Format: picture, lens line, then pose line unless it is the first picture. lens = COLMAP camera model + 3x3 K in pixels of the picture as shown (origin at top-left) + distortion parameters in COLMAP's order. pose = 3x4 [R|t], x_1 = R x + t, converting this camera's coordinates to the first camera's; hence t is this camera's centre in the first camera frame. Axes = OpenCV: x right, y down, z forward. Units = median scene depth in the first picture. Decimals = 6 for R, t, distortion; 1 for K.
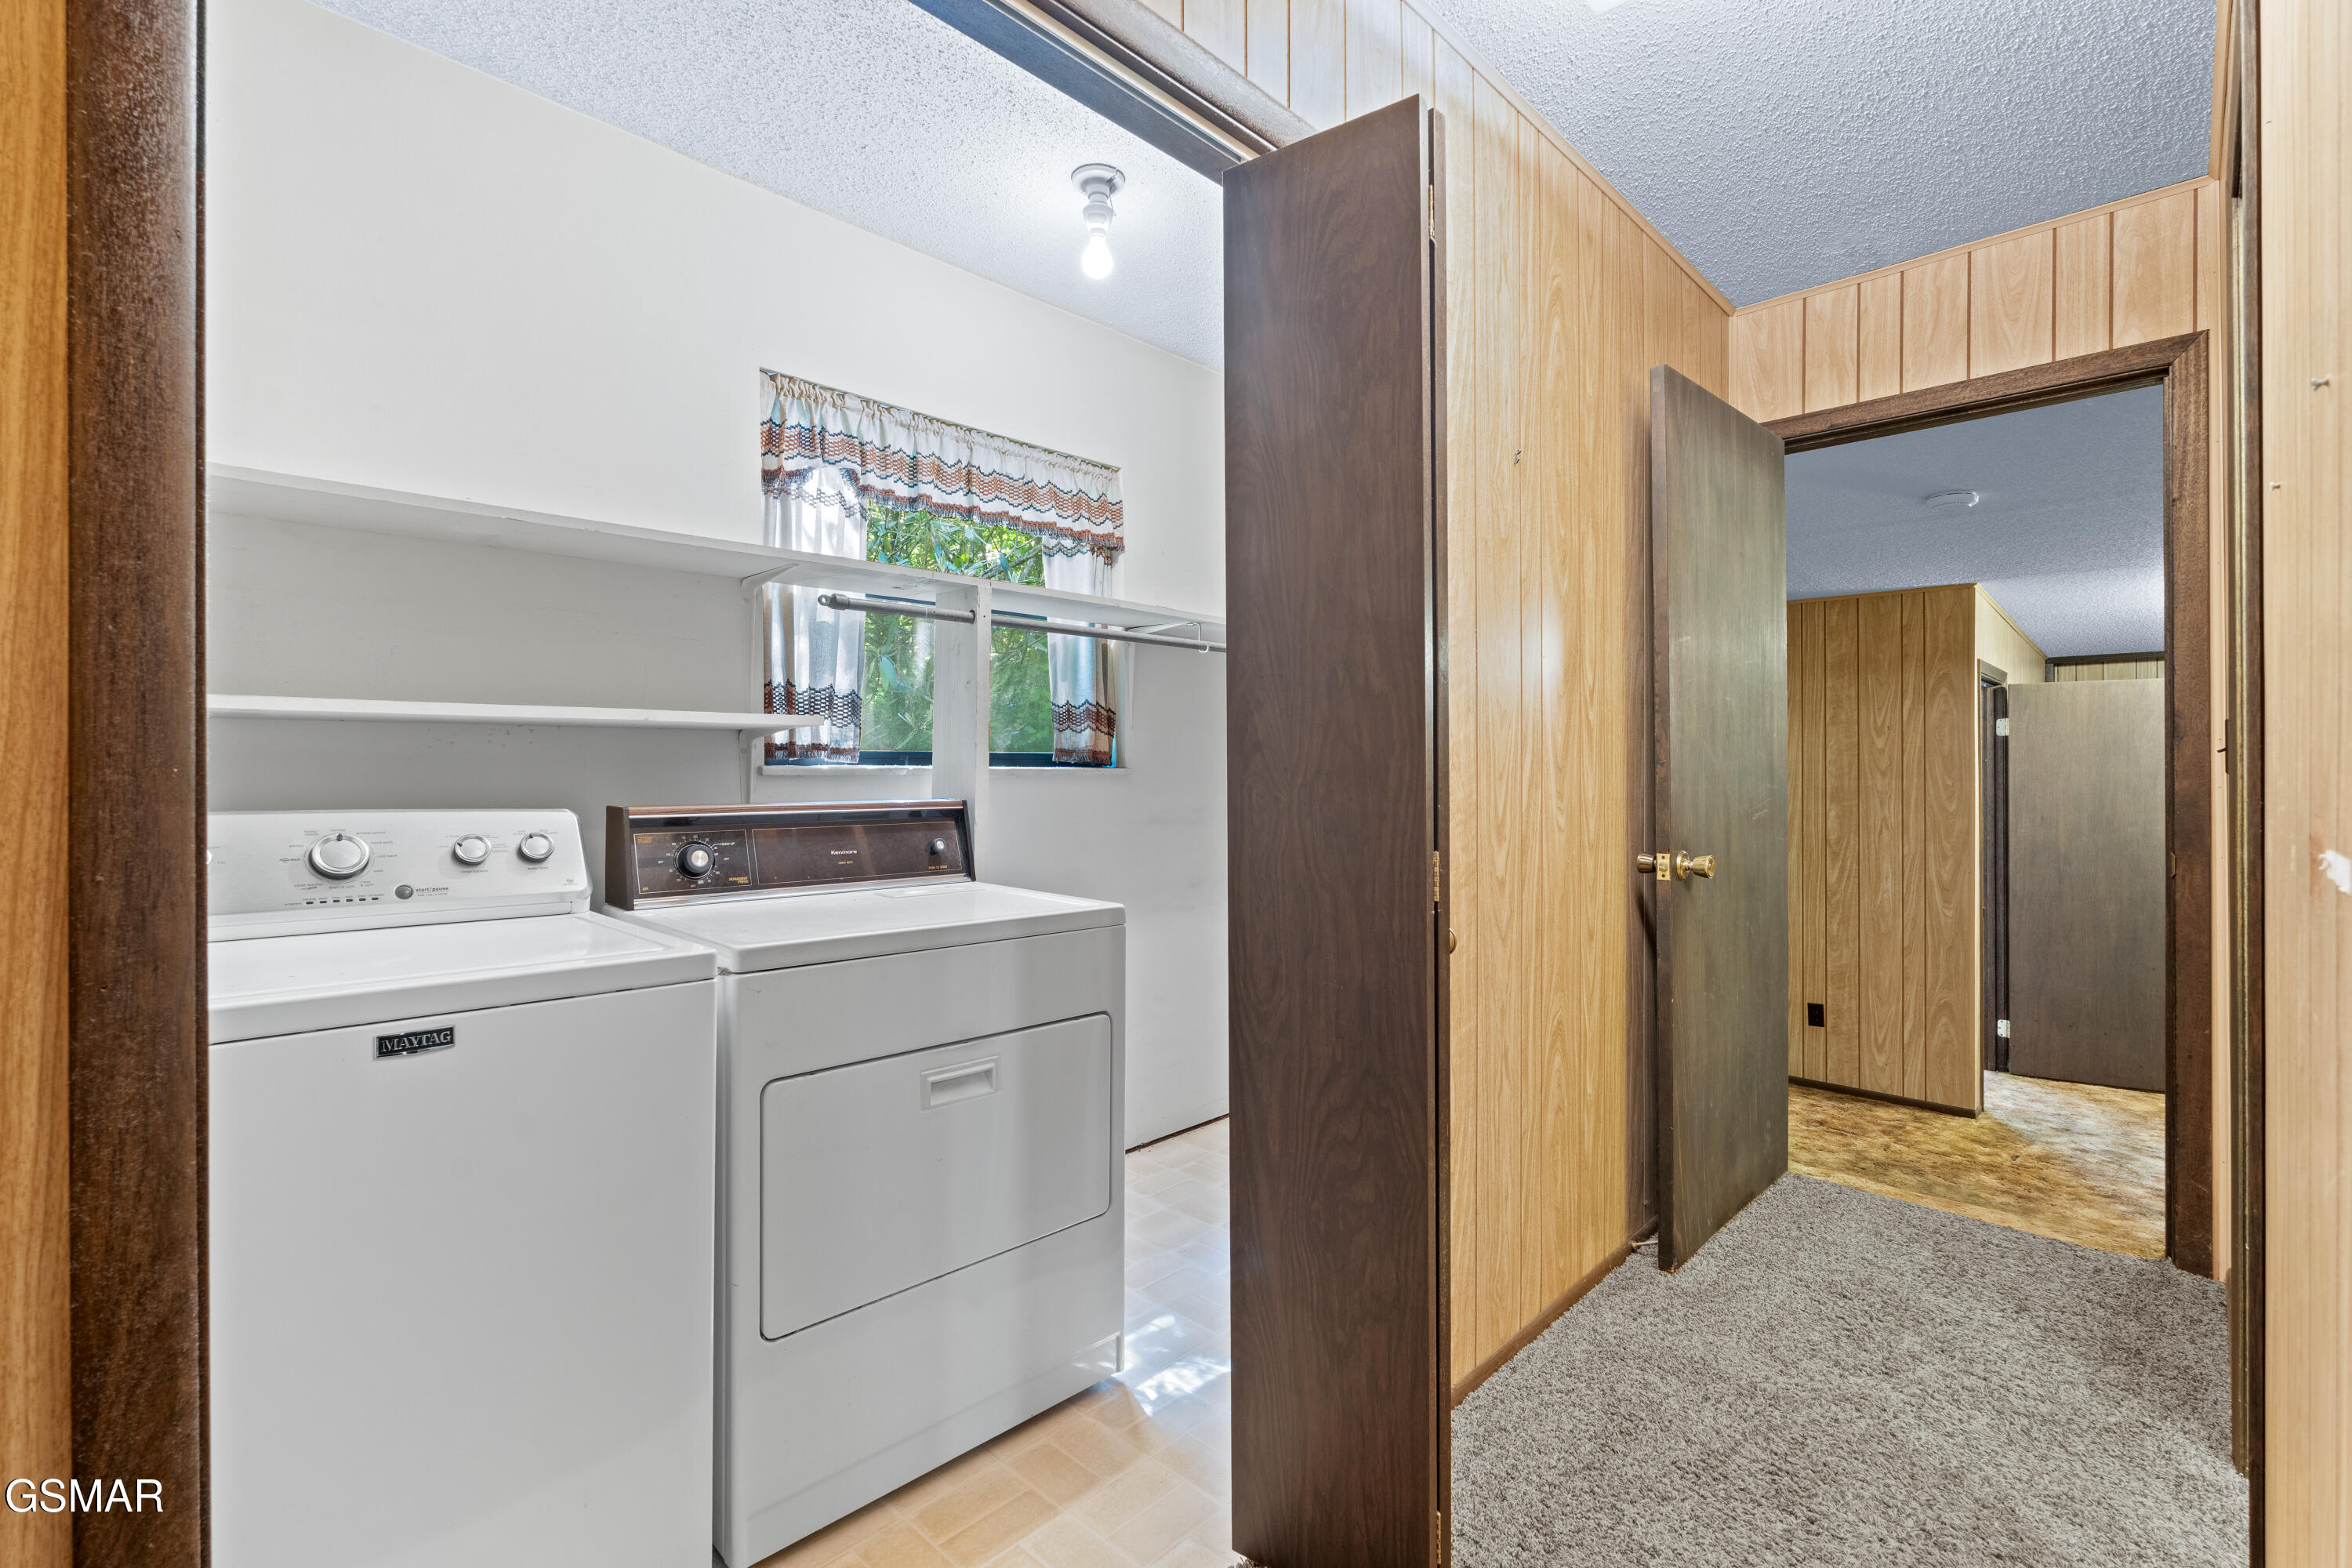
lens RADIAL K [[1059.6, 0, 1170.5], [0, 1059.6, 763.1], [0, 0, 1]] dist [-0.000640, -0.000112]
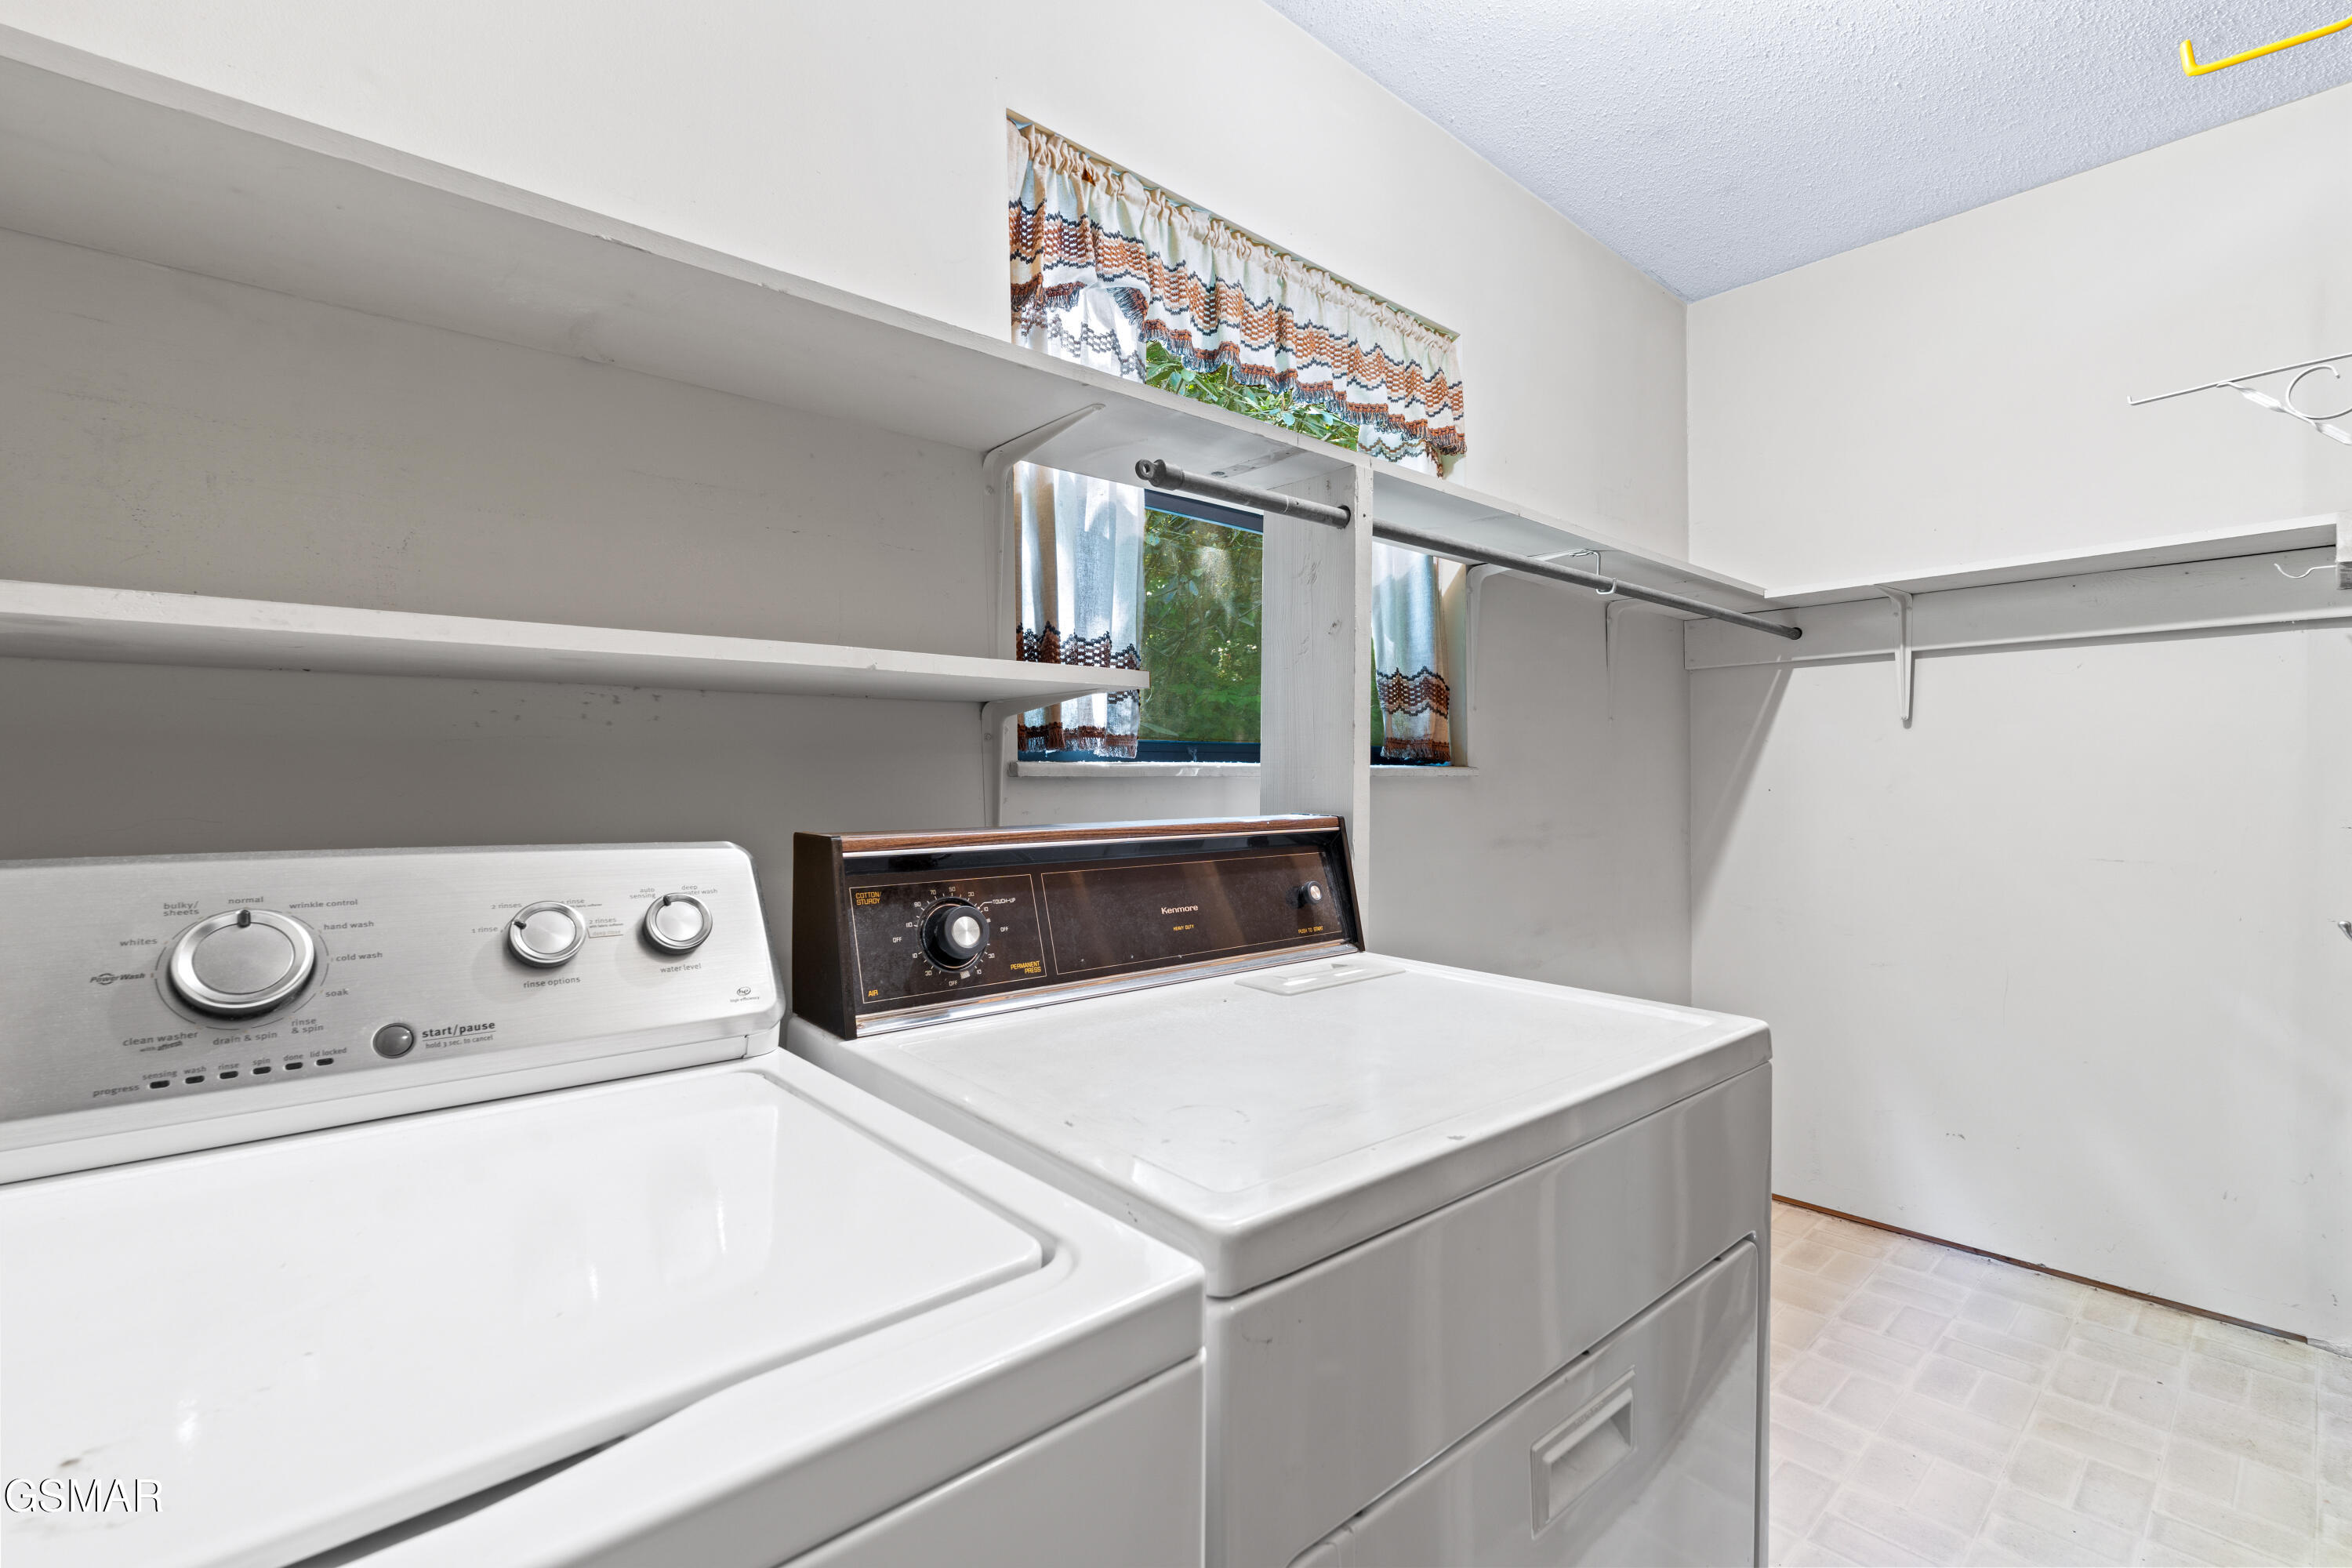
lens RADIAL K [[1066.3, 0, 1176.0], [0, 1066.3, 784.0], [0, 0, 1]] dist [-0.000860, 0.000016]
pose [[0.996822, -0.001400, -0.079653, -0.231734], [0.002668, 0.999871, 0.015813, 0.005939], [0.079620, -0.015976, 0.996697, 0.372373]]
